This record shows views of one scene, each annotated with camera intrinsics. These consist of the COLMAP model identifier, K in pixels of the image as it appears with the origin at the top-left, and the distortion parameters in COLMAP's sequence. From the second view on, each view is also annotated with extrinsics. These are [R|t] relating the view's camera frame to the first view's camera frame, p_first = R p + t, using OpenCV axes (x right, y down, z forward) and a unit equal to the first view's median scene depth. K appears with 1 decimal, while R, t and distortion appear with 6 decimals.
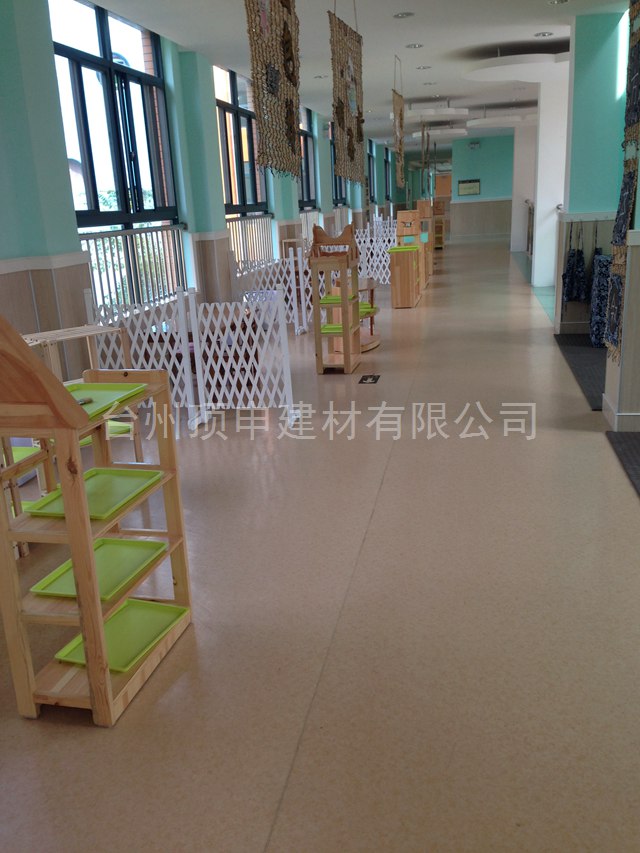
lens RADIAL K [[781.6, 0, 320.0], [0, 781.6, 426.5], [0, 0, 1]] dist [0.098678, 0.005400]
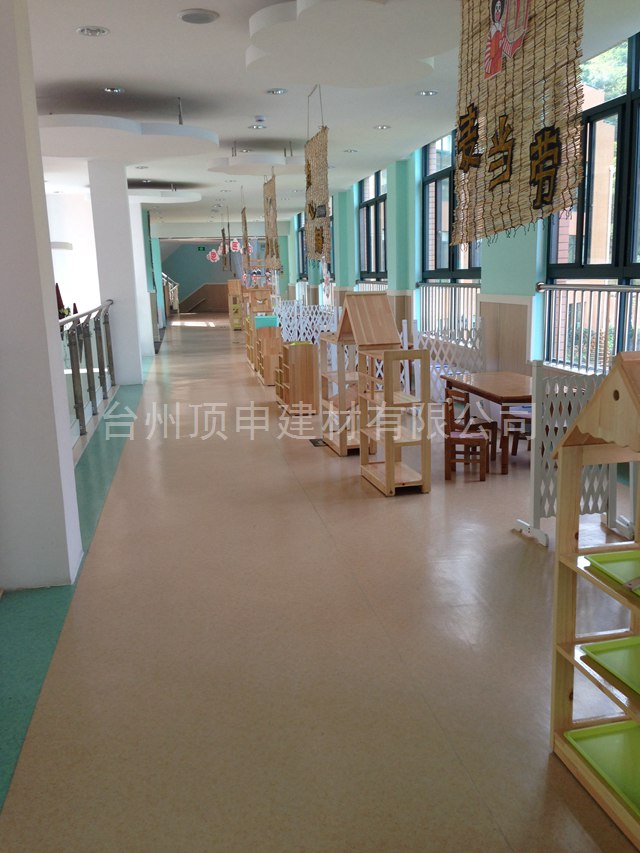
lens RADIAL K [[781.6, 0, 320.0], [0, 781.6, 426.5], [0, 0, 1]] dist [0.098678, 0.005400]
pose [[-0.898362, 0.165326, -0.406955, 0.467603], [-0.042025, 0.889867, 0.454280, -0.545688], [0.437240, 0.425210, -0.792476, 1.788715]]
